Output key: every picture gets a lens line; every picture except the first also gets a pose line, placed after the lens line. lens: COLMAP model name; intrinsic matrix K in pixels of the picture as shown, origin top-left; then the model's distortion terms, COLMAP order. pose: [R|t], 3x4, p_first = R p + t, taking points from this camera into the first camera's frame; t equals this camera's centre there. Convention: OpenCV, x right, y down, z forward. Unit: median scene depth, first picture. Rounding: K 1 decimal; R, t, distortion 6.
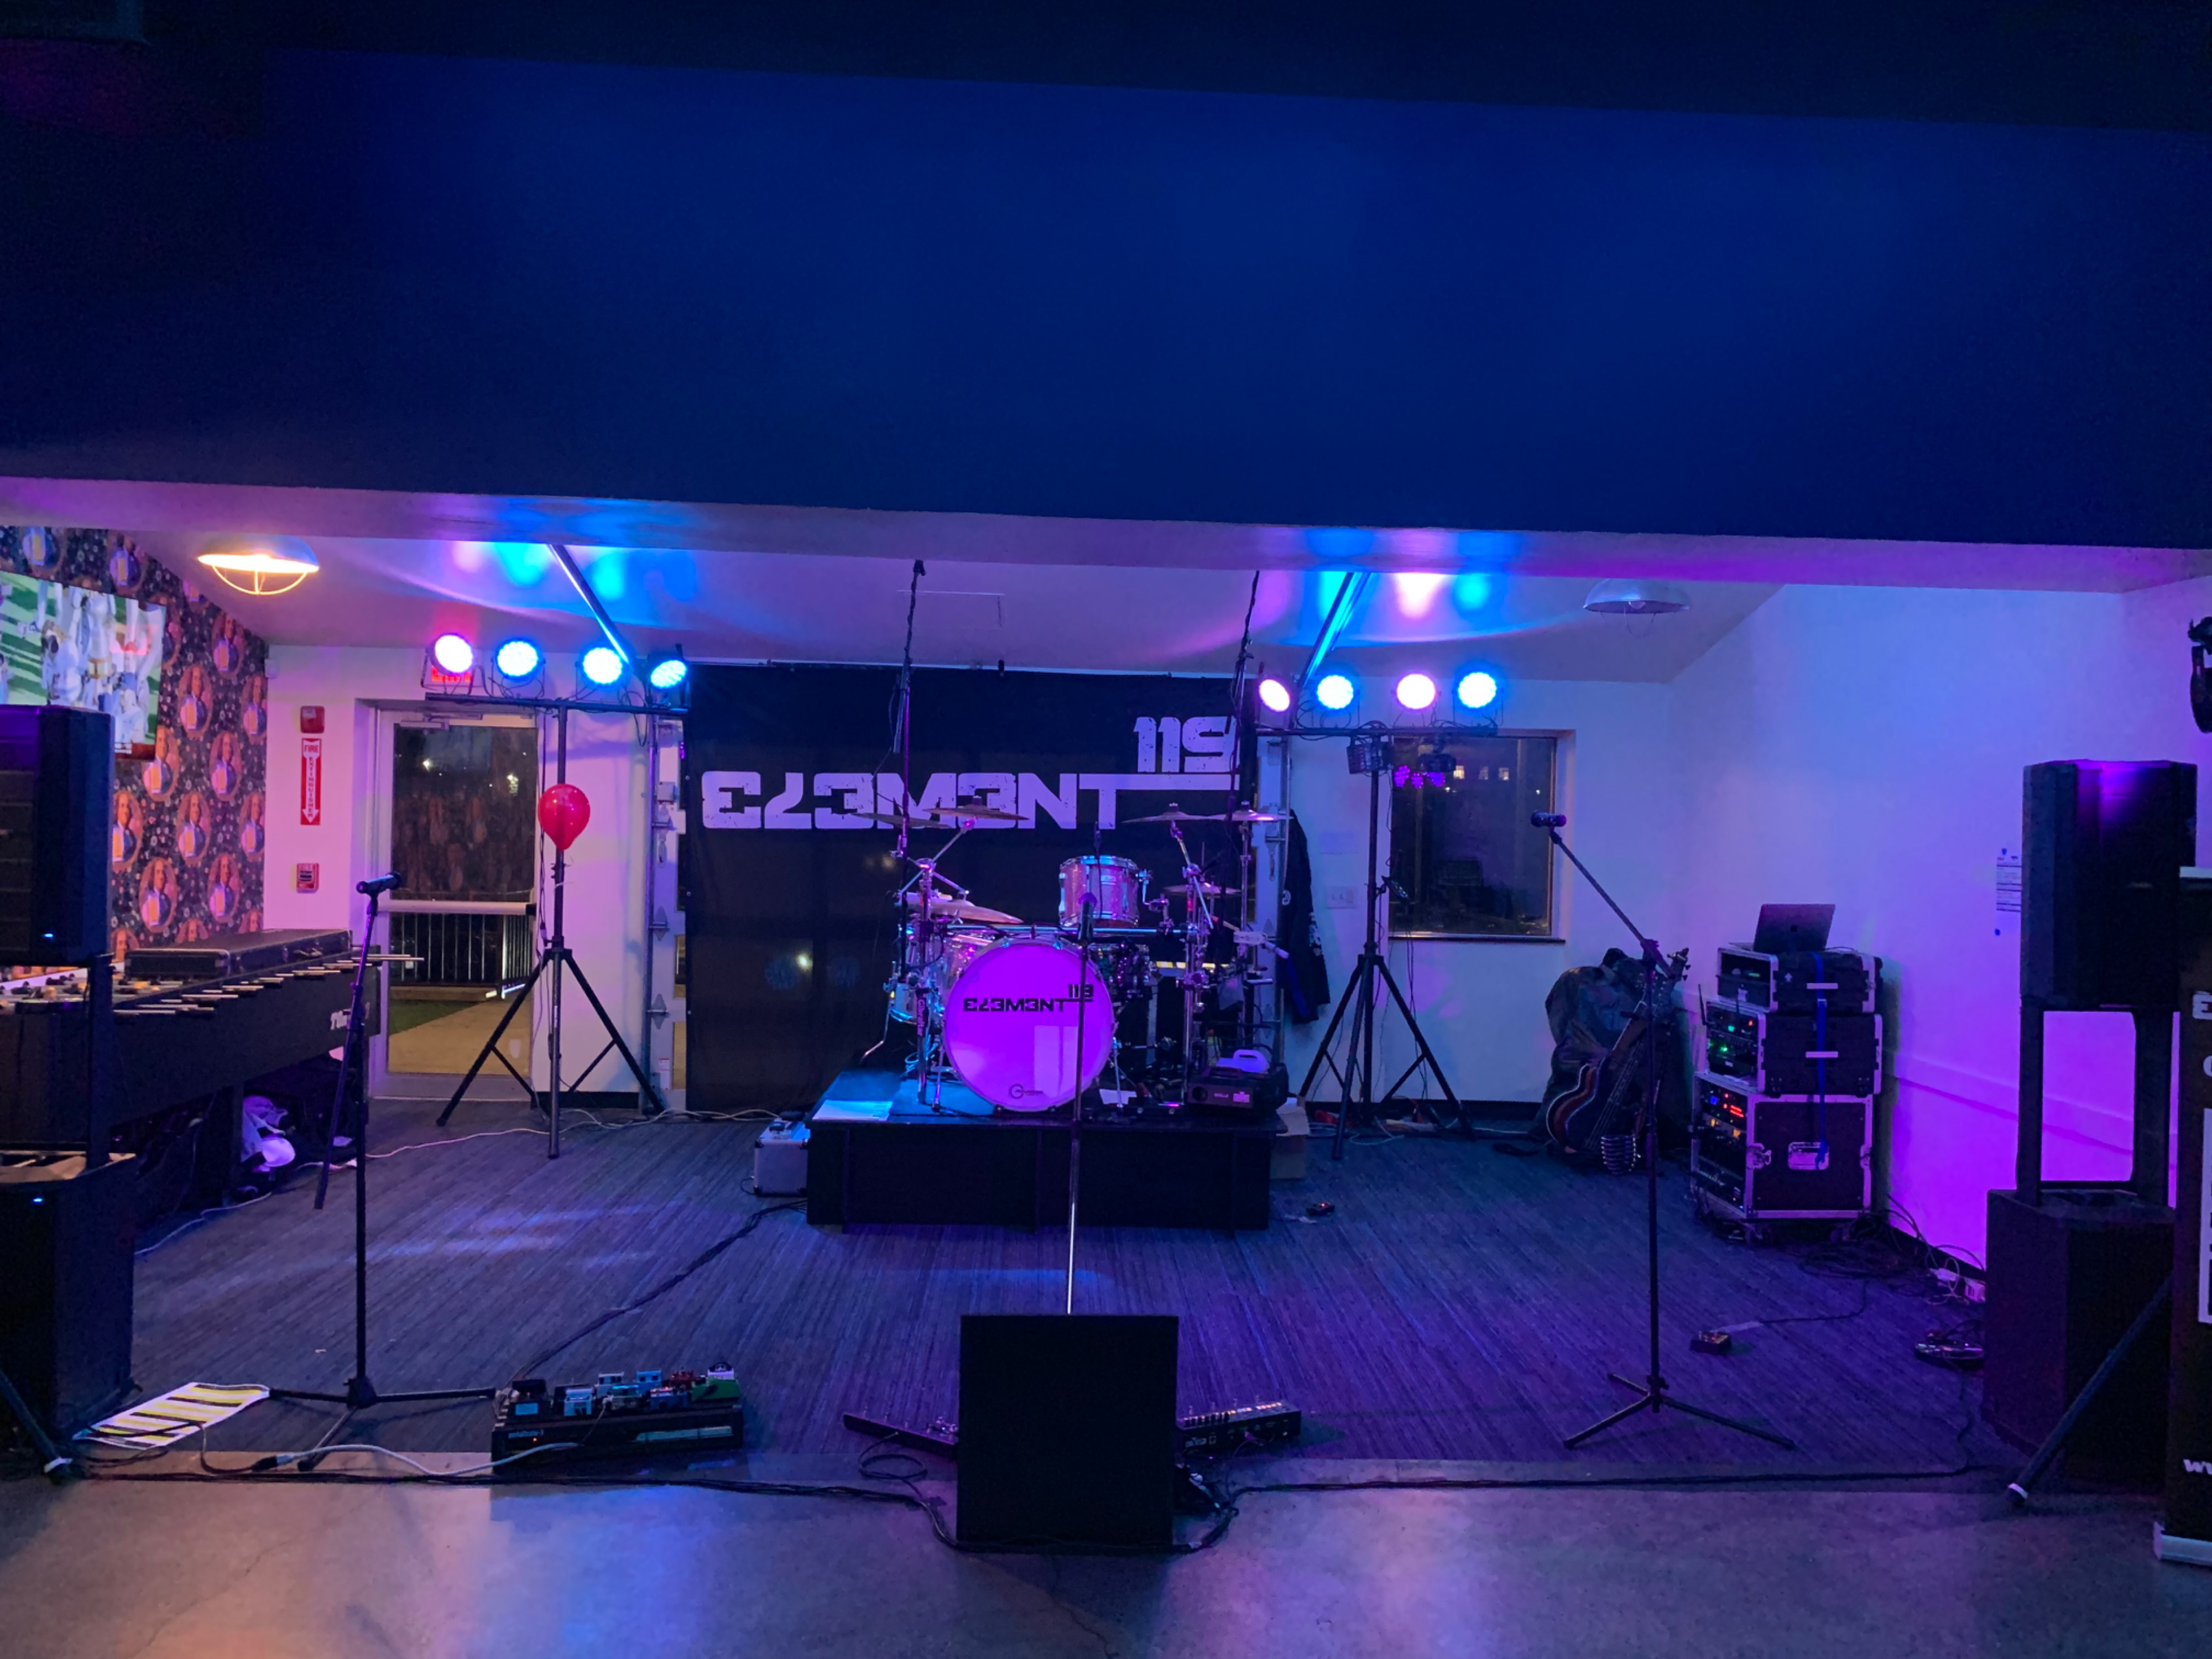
lens RADIAL K [[1678.2, 0, 1106.0], [0, 1678.2, 829.5], [0, 0, 1]] dist [-0.004163, 0.000585]
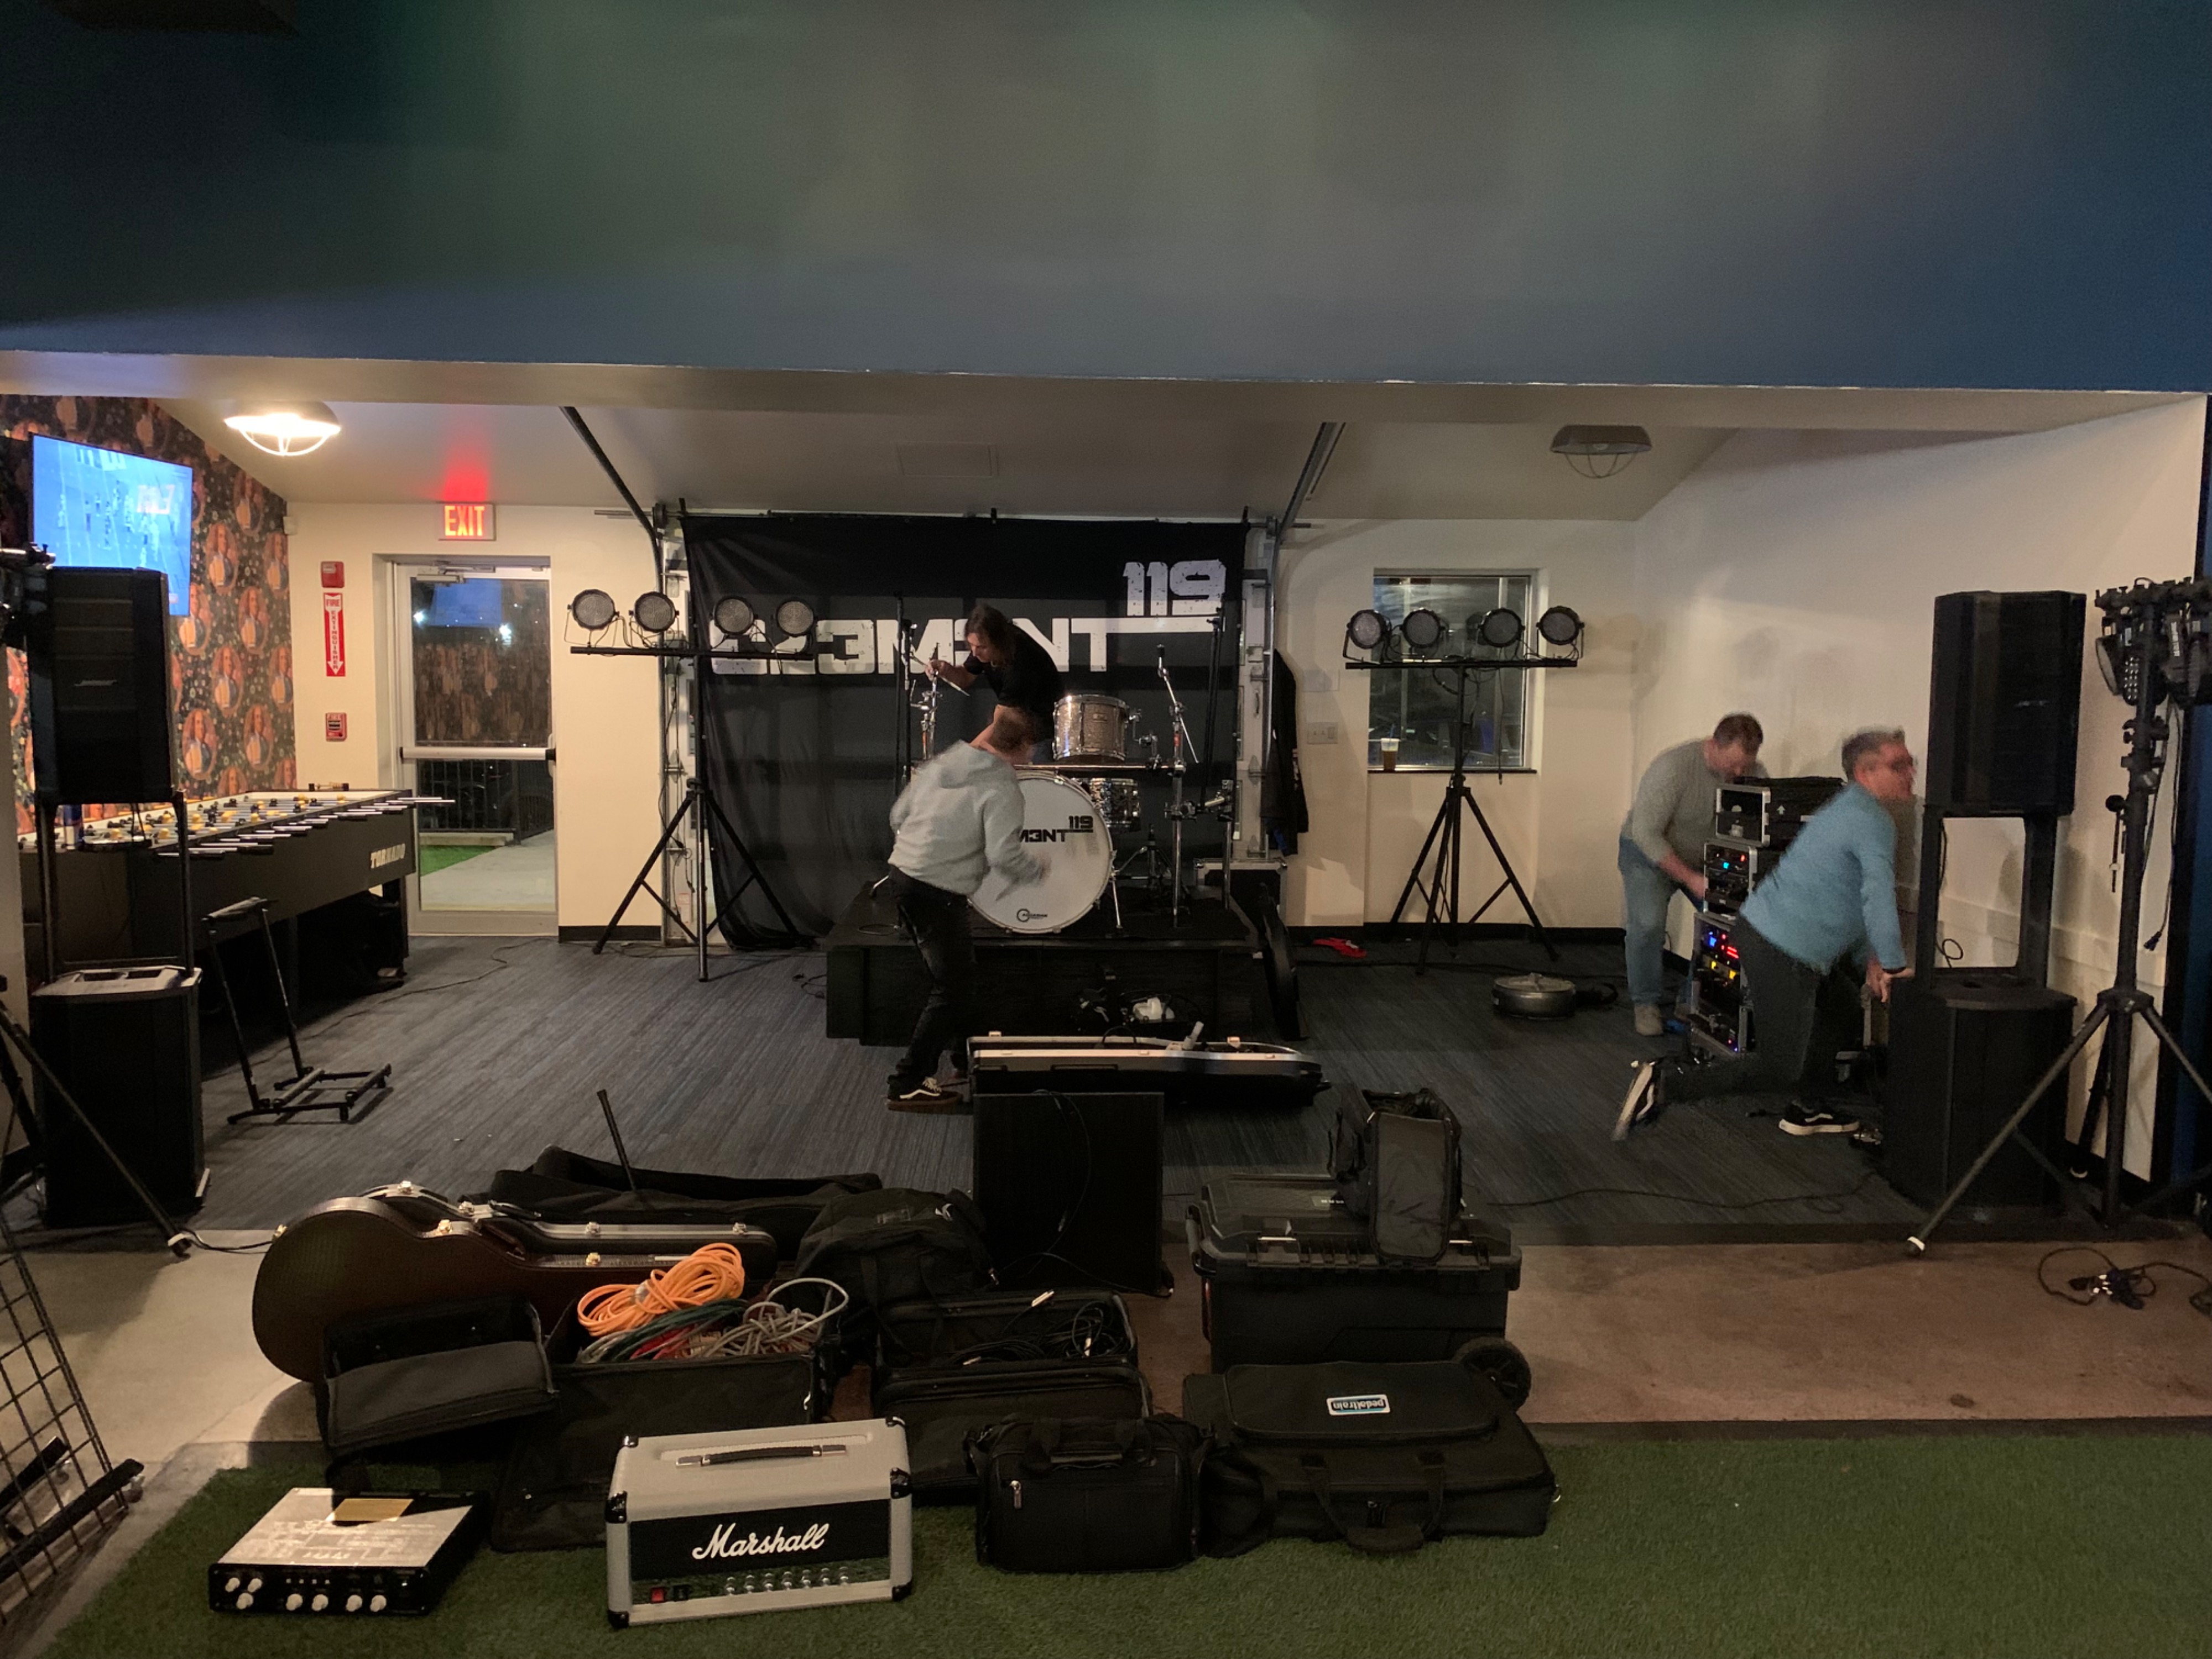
lens RADIAL K [[1834.0, 0, 1106.0], [0, 1834.0, 829.5], [0, 0, 1]] dist [0.017827, -0.008396]
pose [[0.999908, -0.013544, 0.000212, 0.004012], [0.013483, 0.996665, 0.080482, 0.006756], [-0.001301, -0.080472, 0.996756, -0.154190]]
